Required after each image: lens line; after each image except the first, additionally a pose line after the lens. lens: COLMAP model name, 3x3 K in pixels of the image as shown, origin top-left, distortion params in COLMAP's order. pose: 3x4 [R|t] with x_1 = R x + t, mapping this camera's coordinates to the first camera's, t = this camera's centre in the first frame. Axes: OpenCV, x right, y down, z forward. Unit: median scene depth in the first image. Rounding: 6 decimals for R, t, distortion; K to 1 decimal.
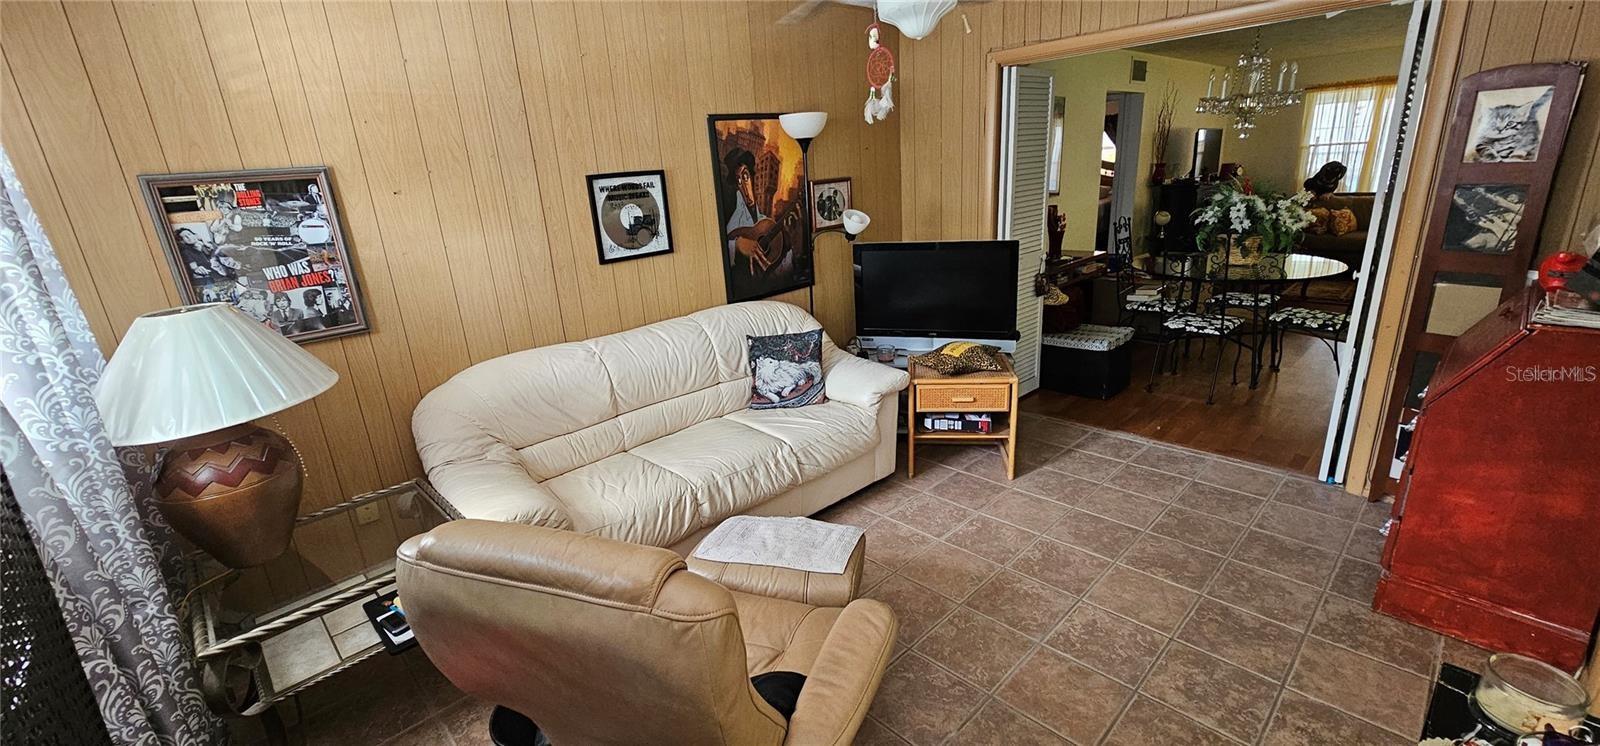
lens RADIAL K [[658.8, 0, 804.6], [0, 658.8, 376.2], [0, 0, 1]] dist [-0.000645, -0.000375]
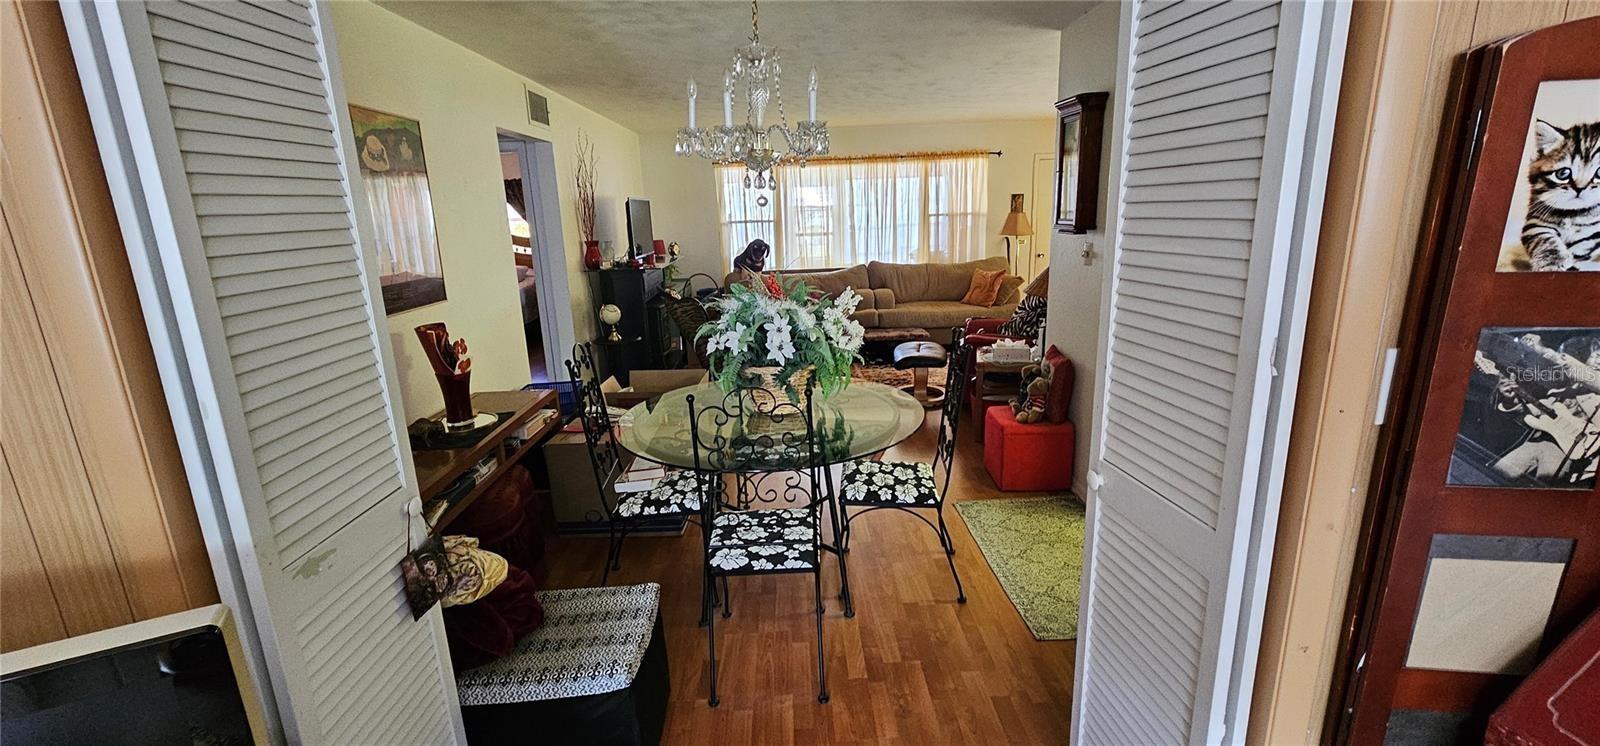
lens RADIAL K [[658.8, 0, 808.5], [0, 658.8, 372.6], [0, 0, 1]] dist [-0.000645, -0.000375]
pose [[0.680699, -0.139121, 0.719232, 0.259061], [0.216485, 0.976154, -0.016070, -0.197440], [-0.699845, 0.166642, 0.694584, 0.582944]]
